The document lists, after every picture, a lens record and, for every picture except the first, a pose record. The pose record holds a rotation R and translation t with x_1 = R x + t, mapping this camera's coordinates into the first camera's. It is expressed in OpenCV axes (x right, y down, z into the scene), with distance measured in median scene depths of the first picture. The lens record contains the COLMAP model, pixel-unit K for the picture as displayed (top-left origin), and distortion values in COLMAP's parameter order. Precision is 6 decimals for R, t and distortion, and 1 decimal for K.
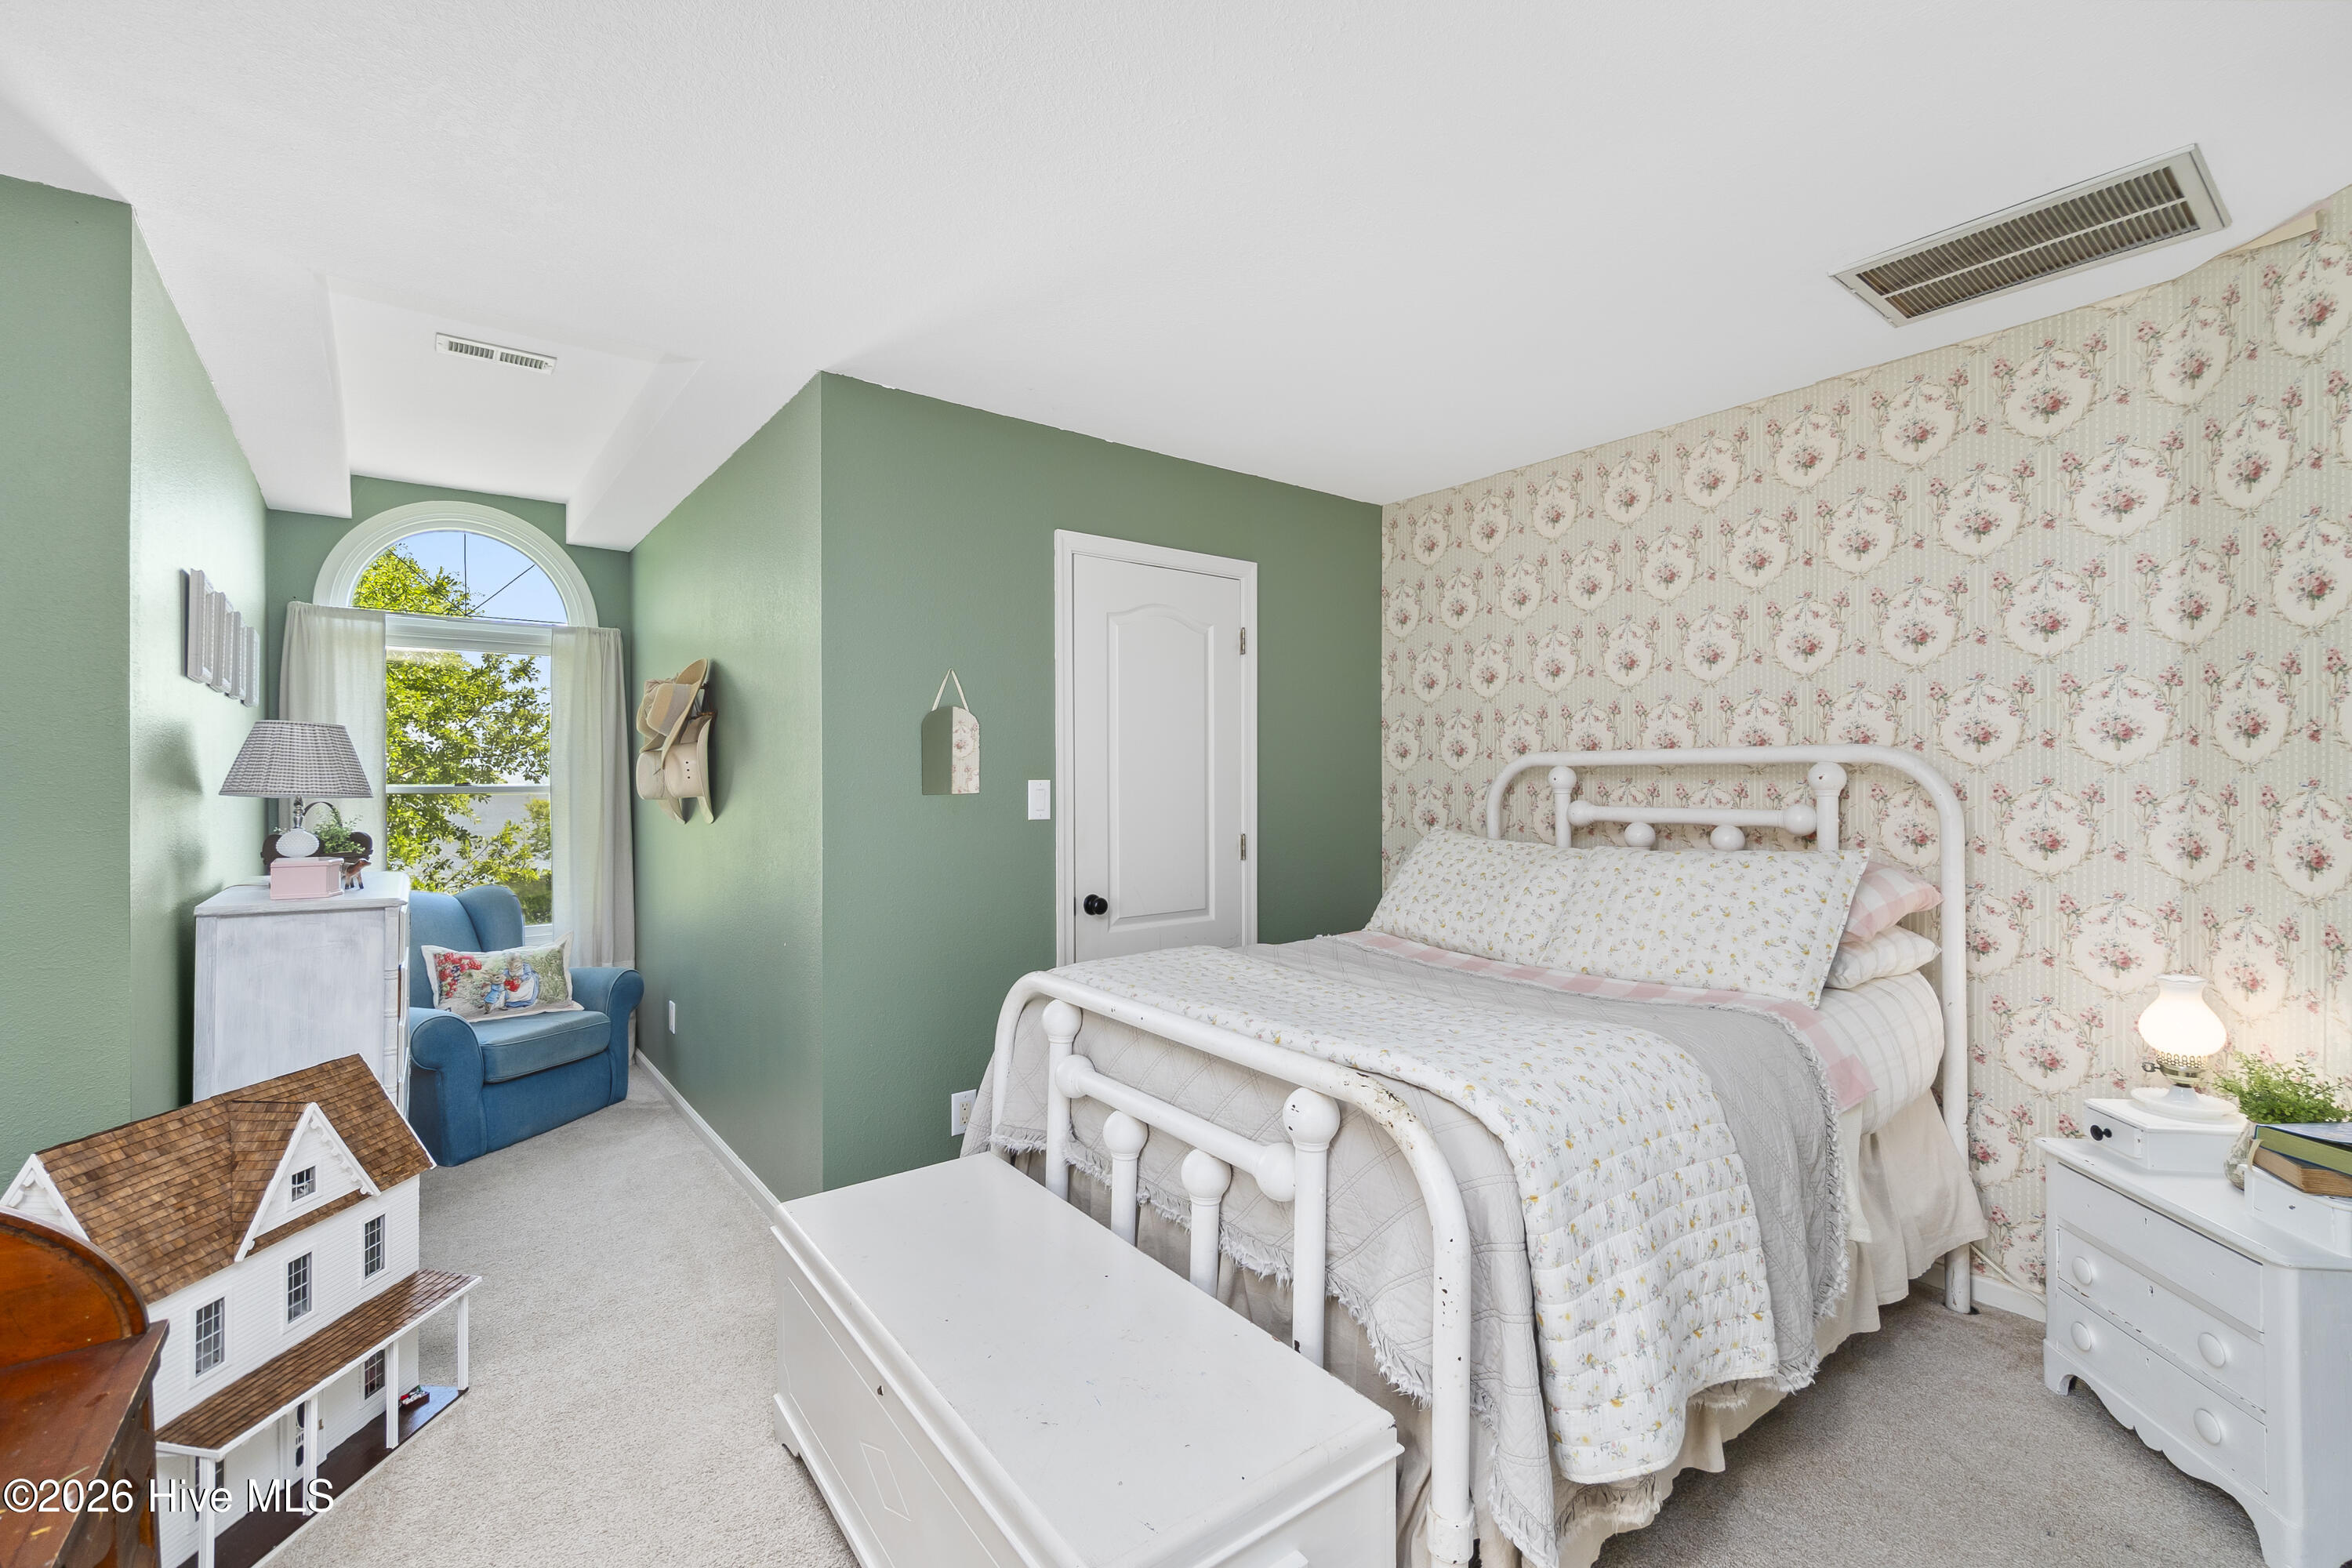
lens RADIAL K [[1010.9, 0, 1175.4], [0, 1010.9, 777.0], [0, 0, 1]] dist [-0.006189, 0.001209]
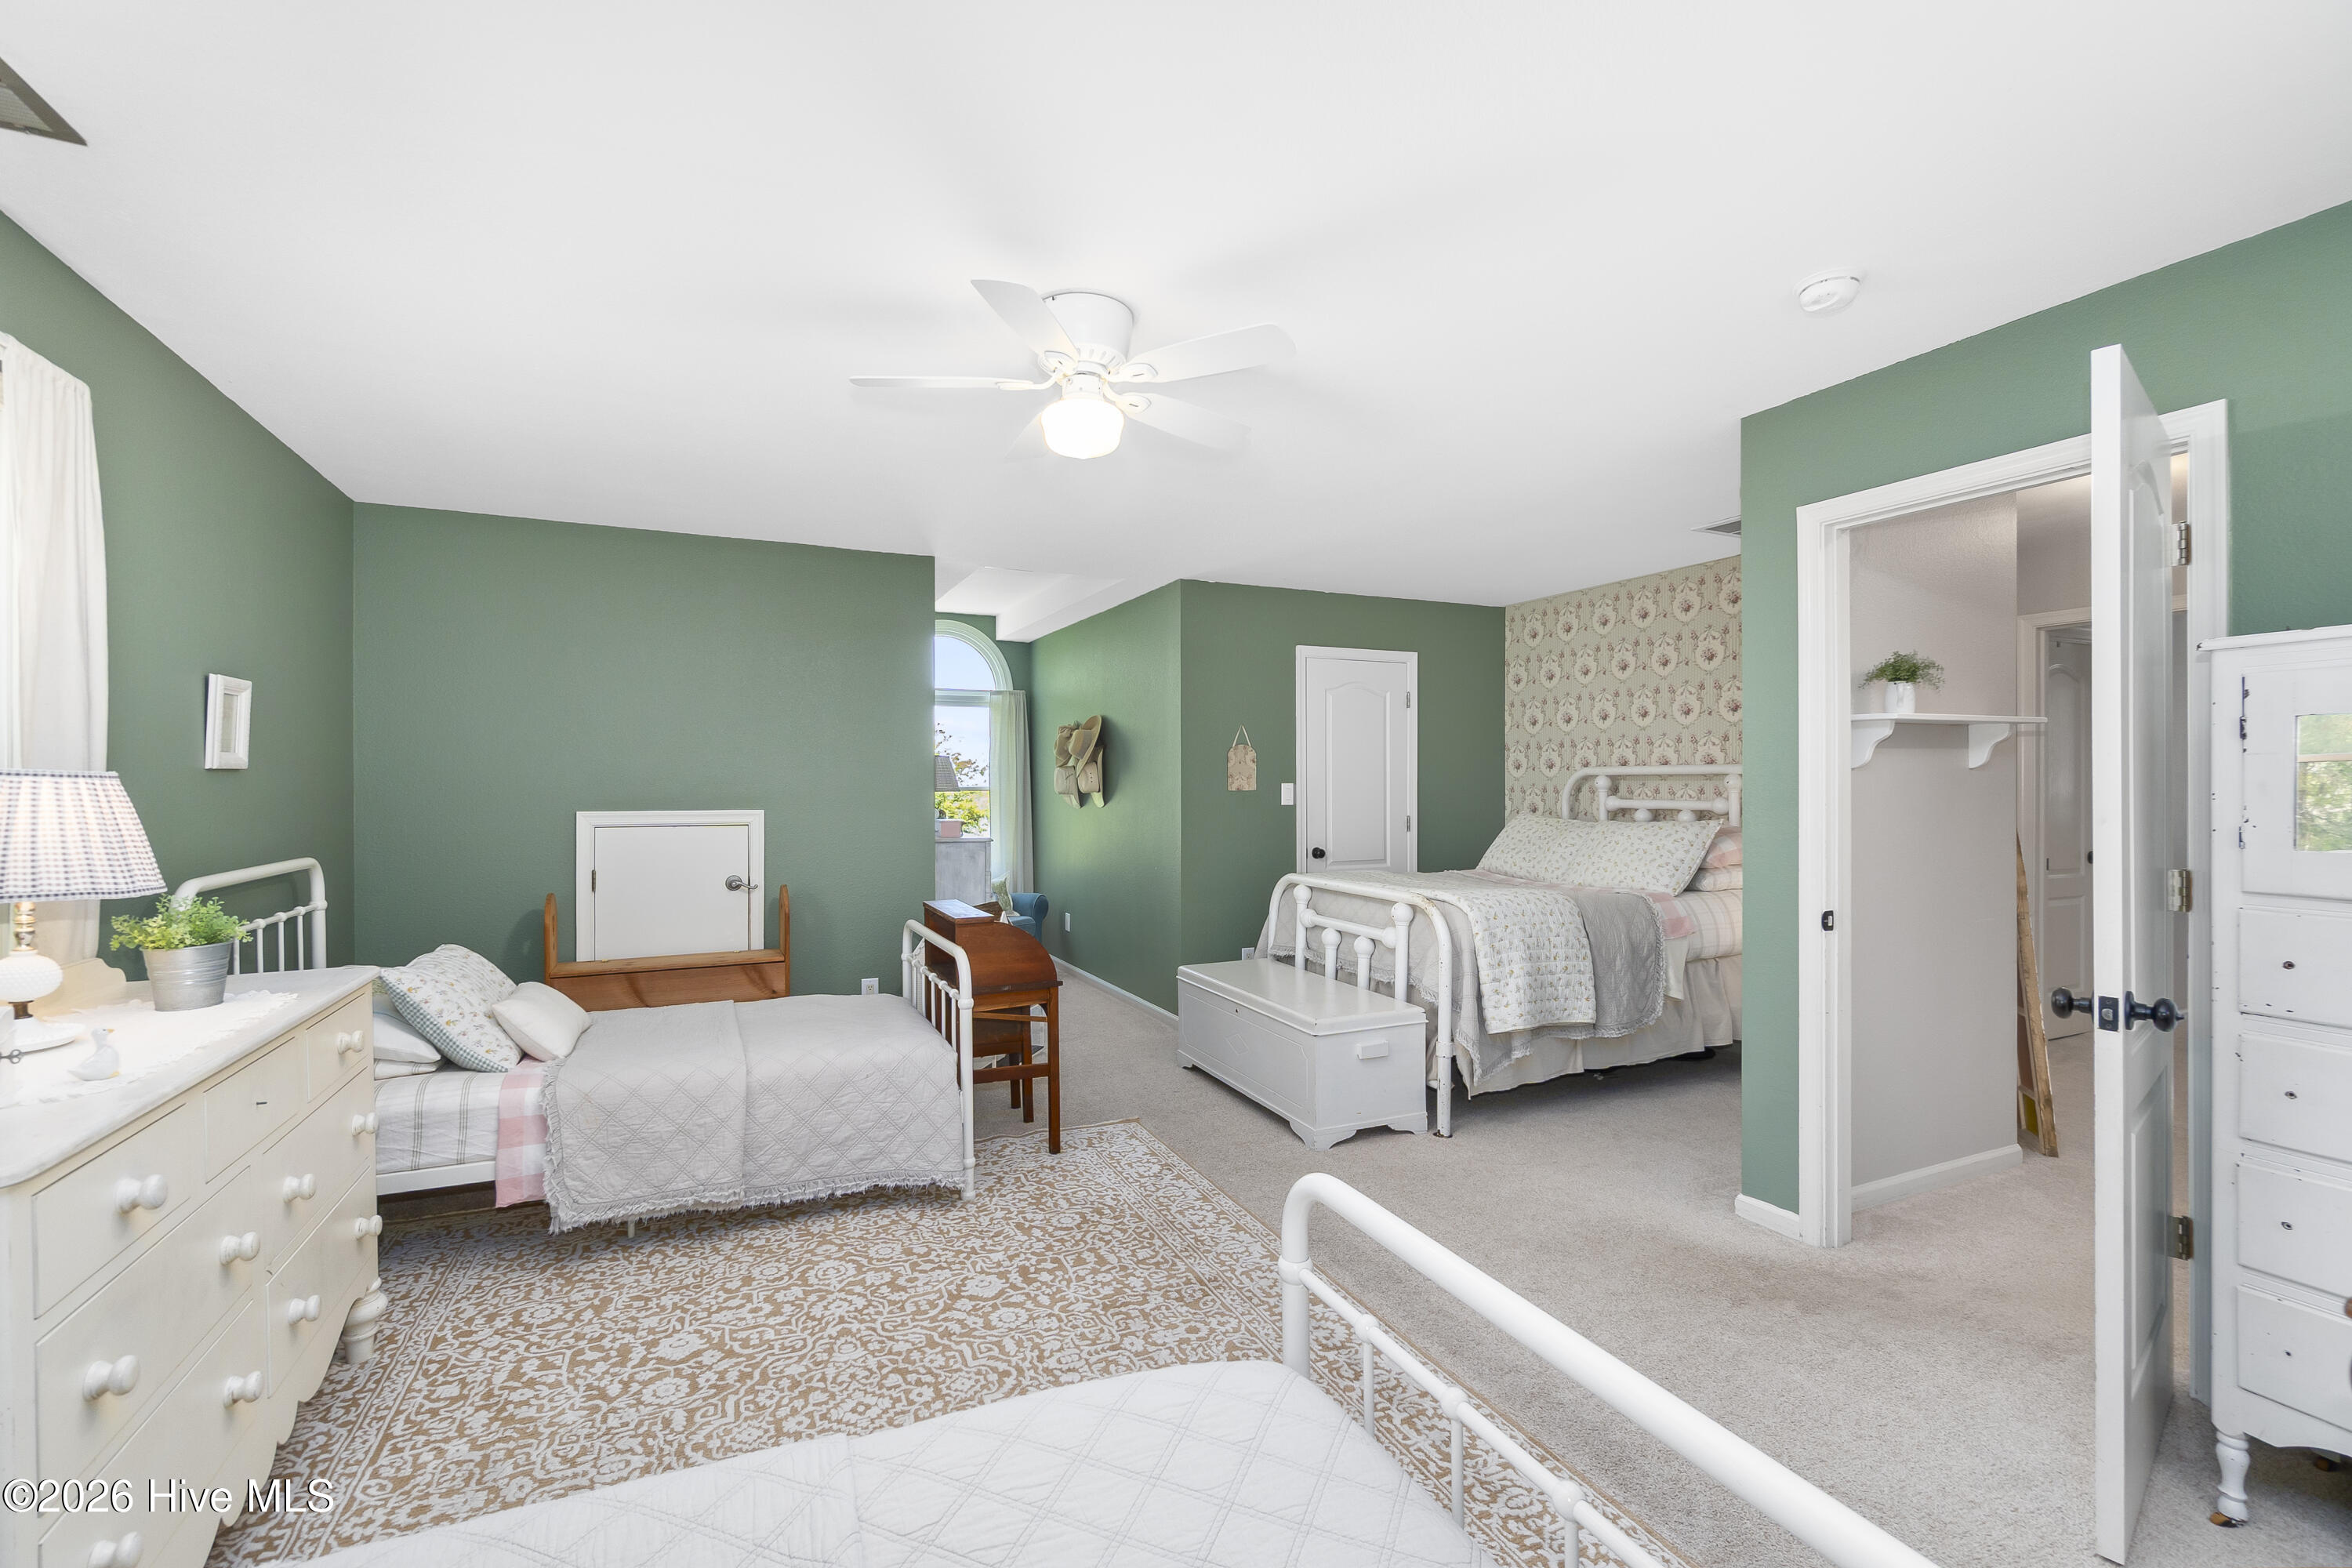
lens RADIAL K [[1010.9, 0, 1152.6], [0, 1010.9, 785.4], [0, 0, 1]] dist [-0.006189, 0.001209]
pose [[0.970660, 0.001862, -0.240447, 0.069667], [-0.000473, 0.999983, 0.005836, -0.003708], [0.240454, -0.005551, 0.970645, -0.858299]]
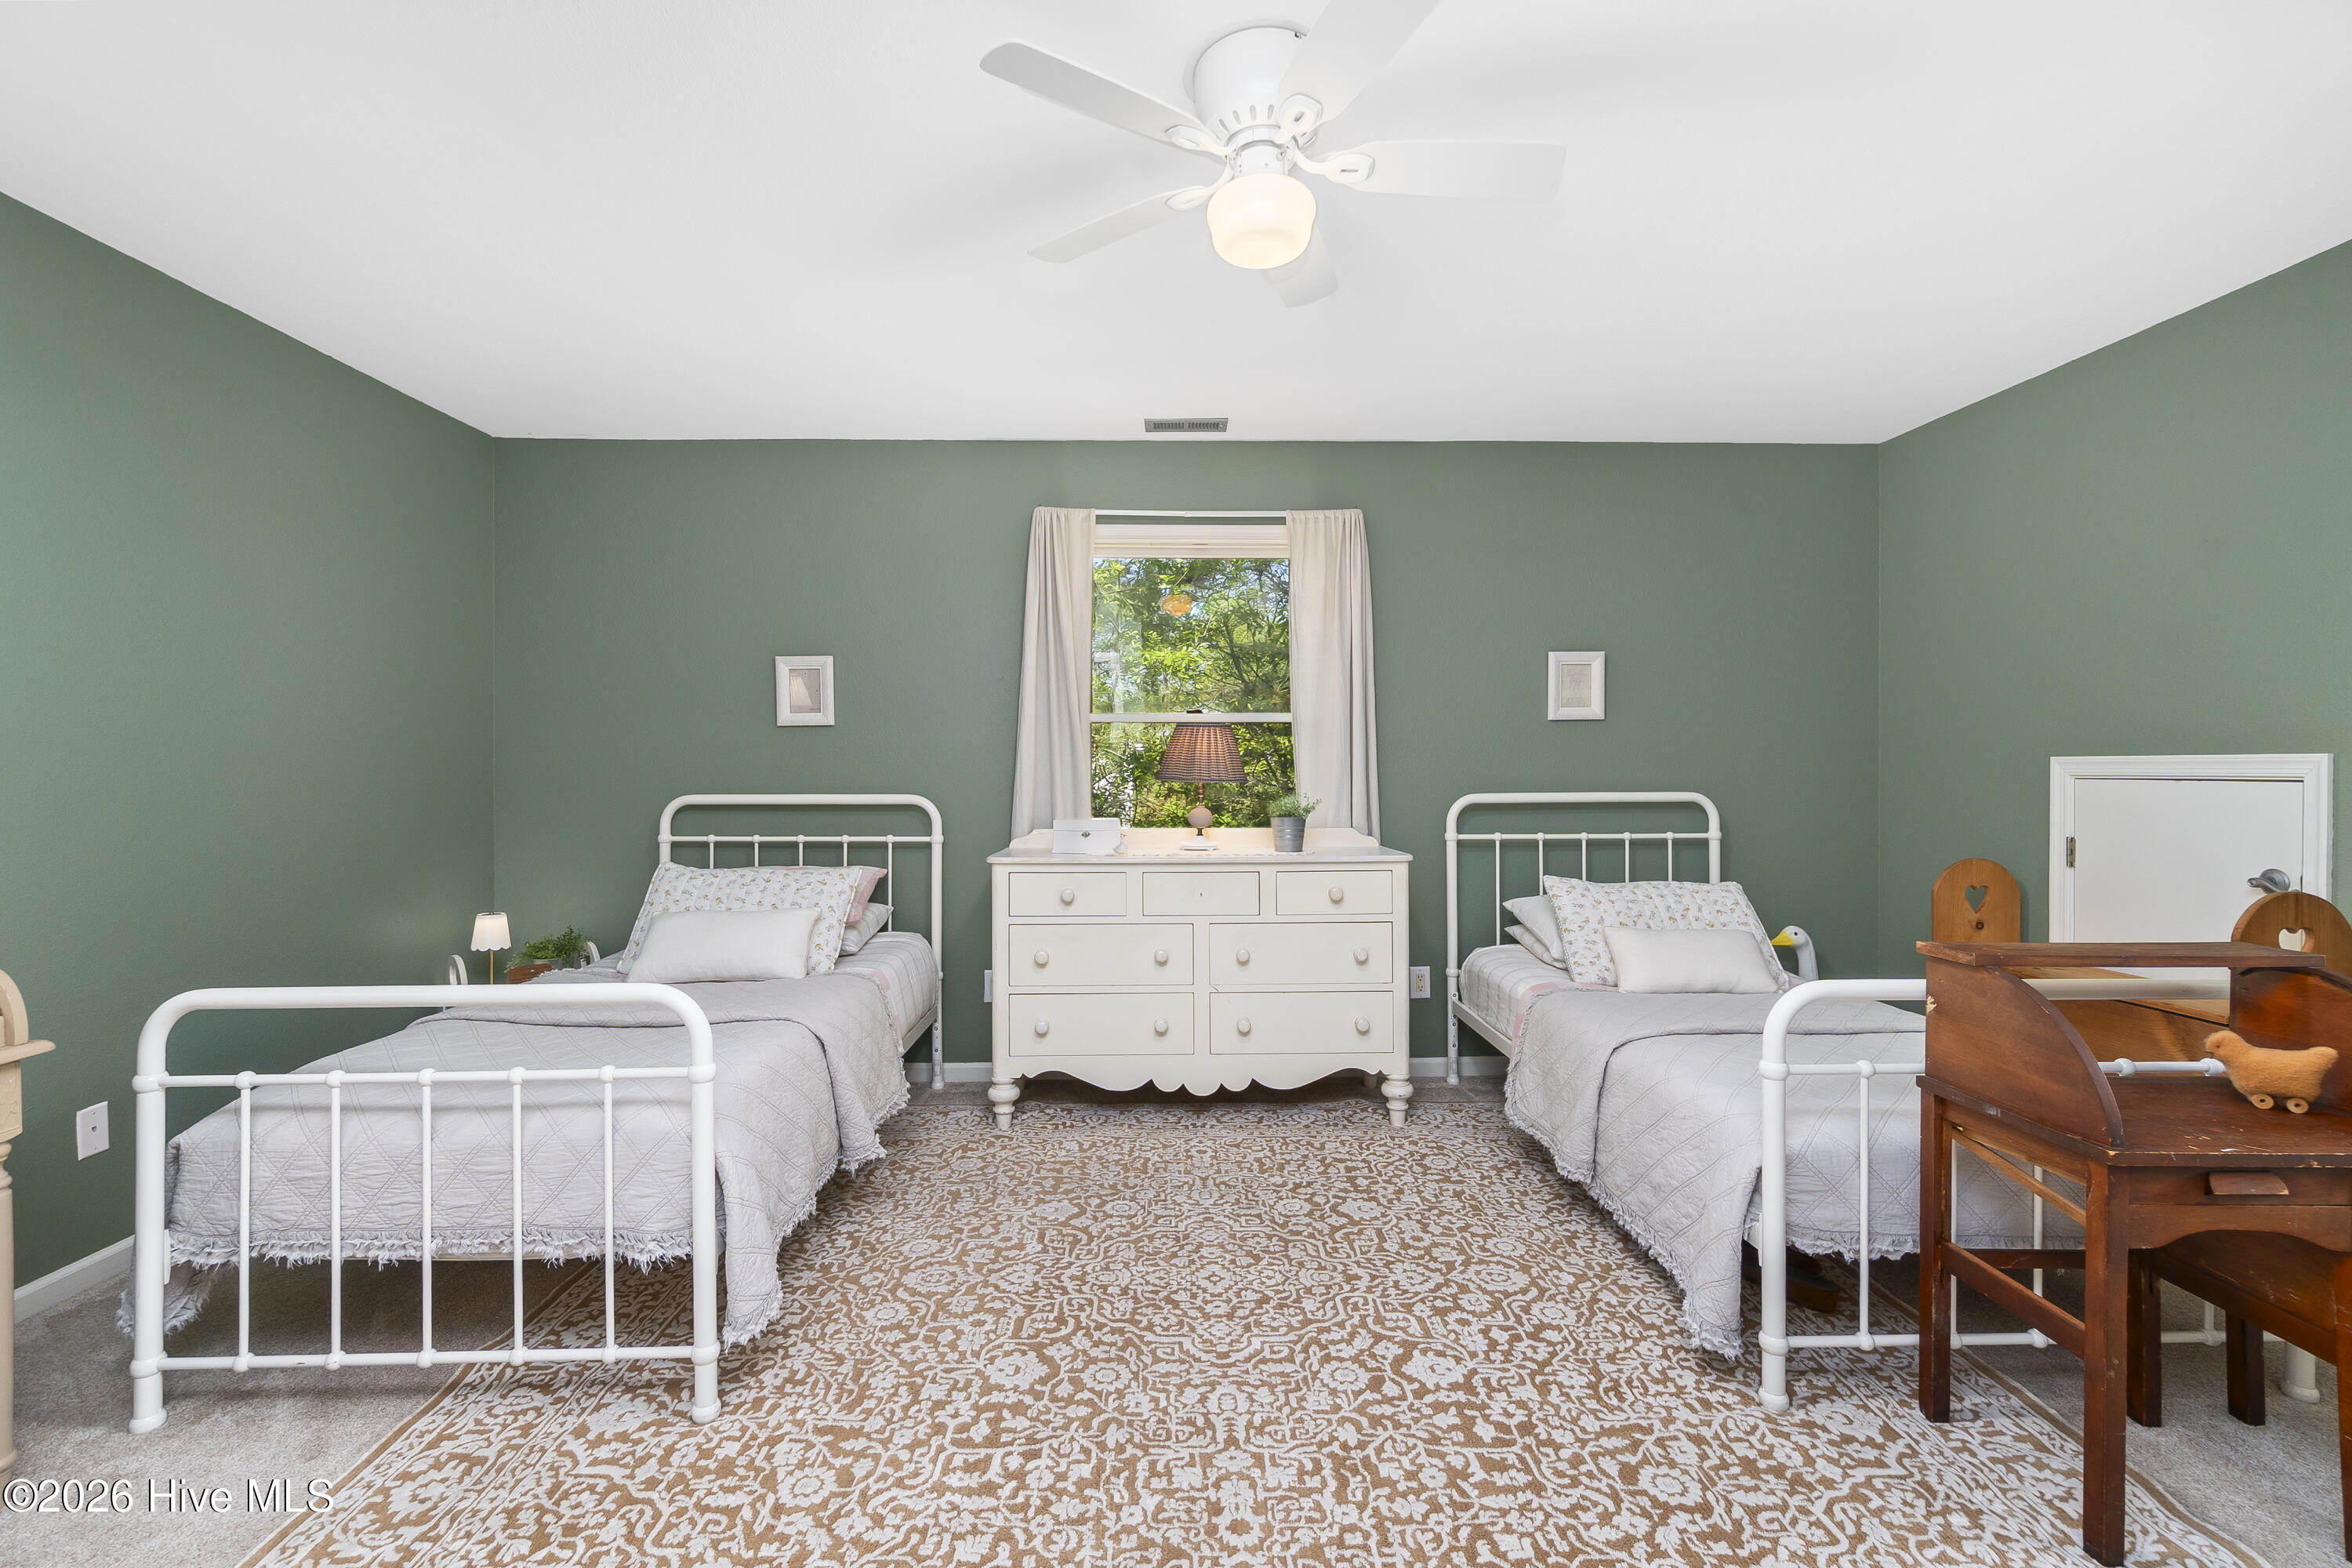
lens RADIAL K [[1010.9, 0, 1165.9], [0, 1010.9, 774.0], [0, 0, 1]] dist [-0.006189, 0.001209]
pose [[-0.595768, 0.007890, -0.803118, 0.357875], [0.008245, 0.999959, 0.003707, 0.051297], [0.803115, -0.004413, -0.595808, 0.273725]]
